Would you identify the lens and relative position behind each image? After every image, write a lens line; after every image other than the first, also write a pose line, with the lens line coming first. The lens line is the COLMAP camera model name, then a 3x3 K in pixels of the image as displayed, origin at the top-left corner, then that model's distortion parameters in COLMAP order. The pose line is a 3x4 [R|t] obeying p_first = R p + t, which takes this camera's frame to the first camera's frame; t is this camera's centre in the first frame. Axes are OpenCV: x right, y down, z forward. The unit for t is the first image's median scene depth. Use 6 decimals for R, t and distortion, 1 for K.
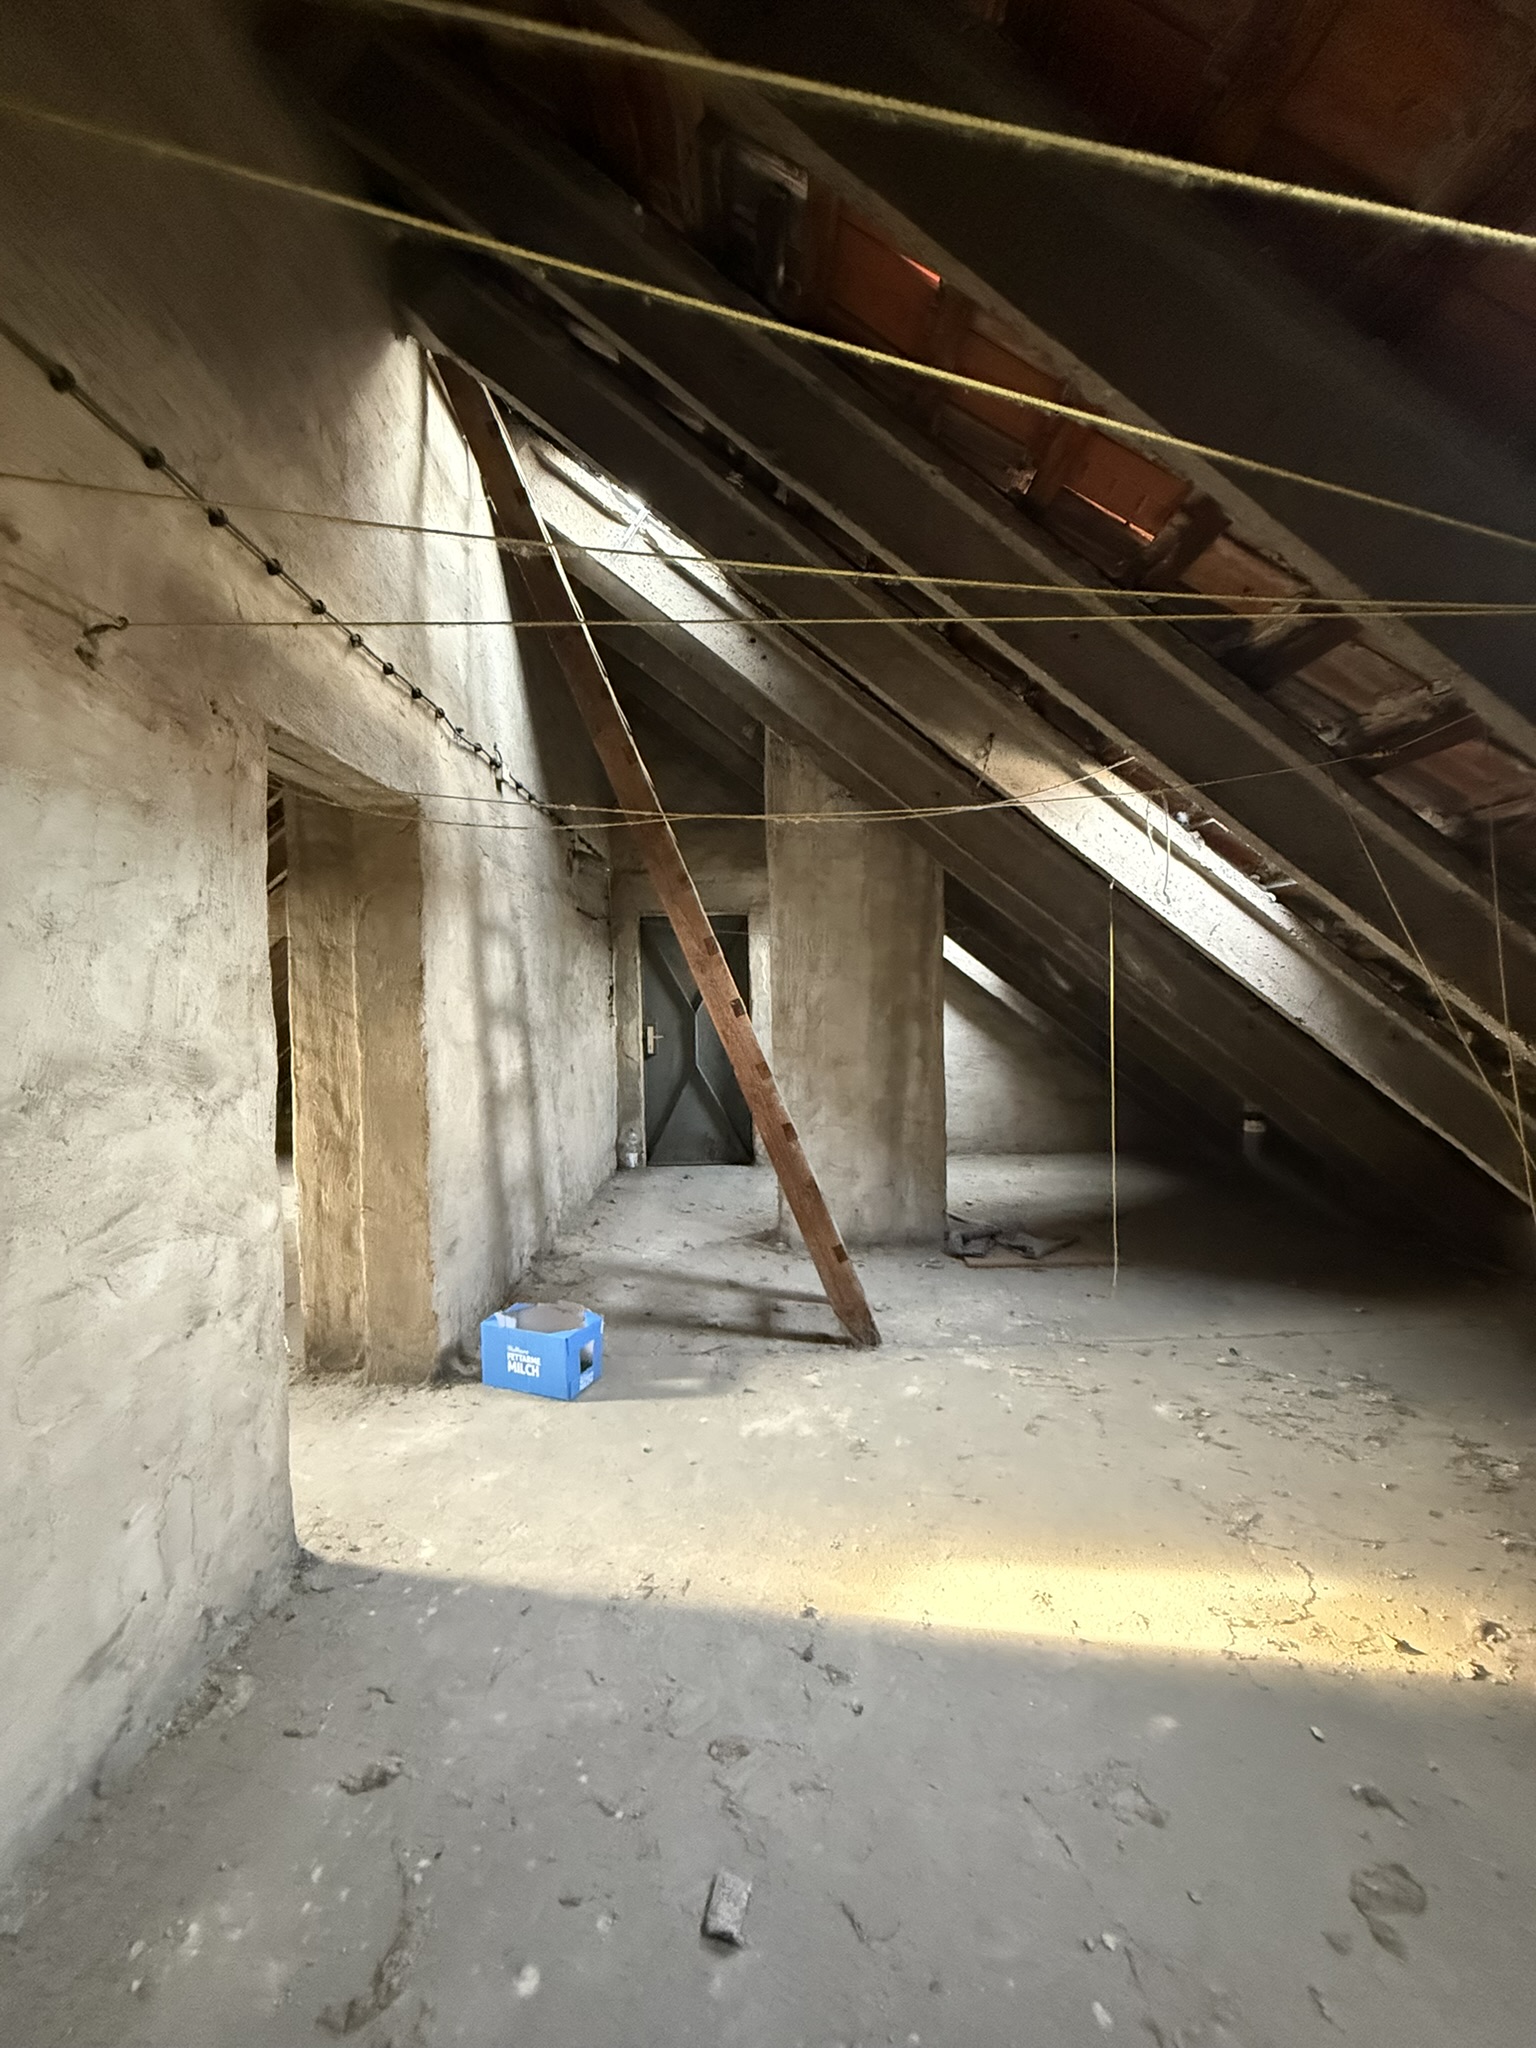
lens RADIAL K [[817.2, 0, 769.0], [0, 817.2, 1023.2], [0, 0, 1]] dist [0.001405, -0.000006]
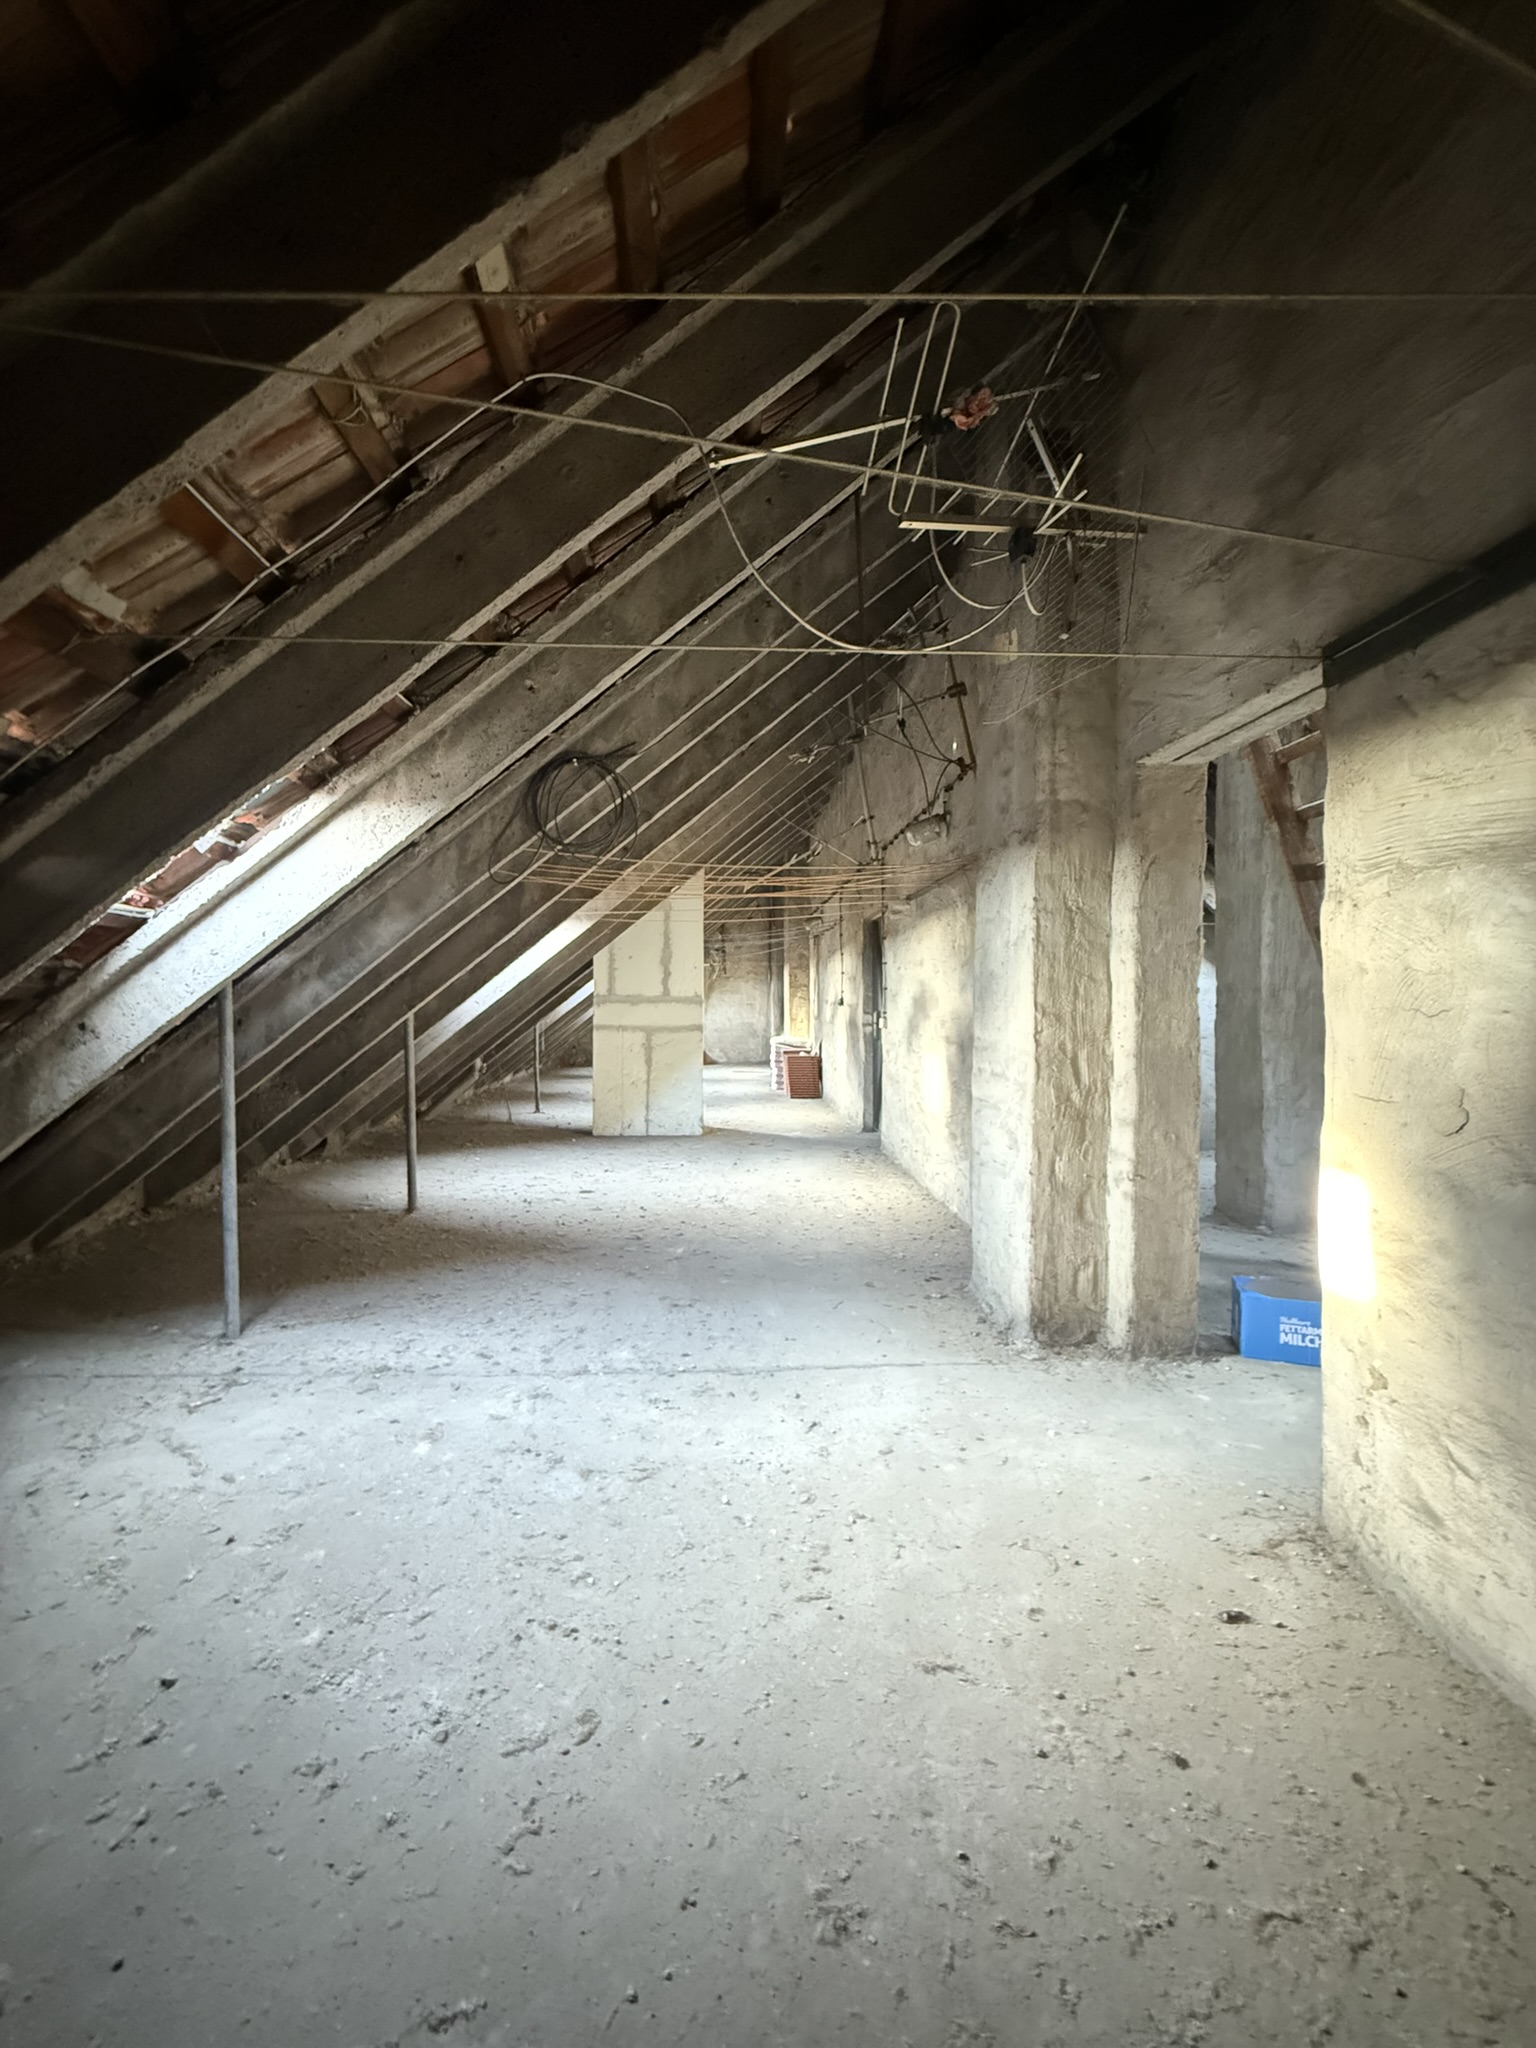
lens RADIAL K [[817.2, 0, 758.3], [0, 817.2, 1026.3], [0, 0, 1]] dist [0.001405, -0.000006]
pose [[0.998559, 0.015122, 0.051487, -0.958861], [-0.014752, 0.999863, -0.007547, 0.059747], [-0.051594, 0.006777, 0.998645, 0.048054]]
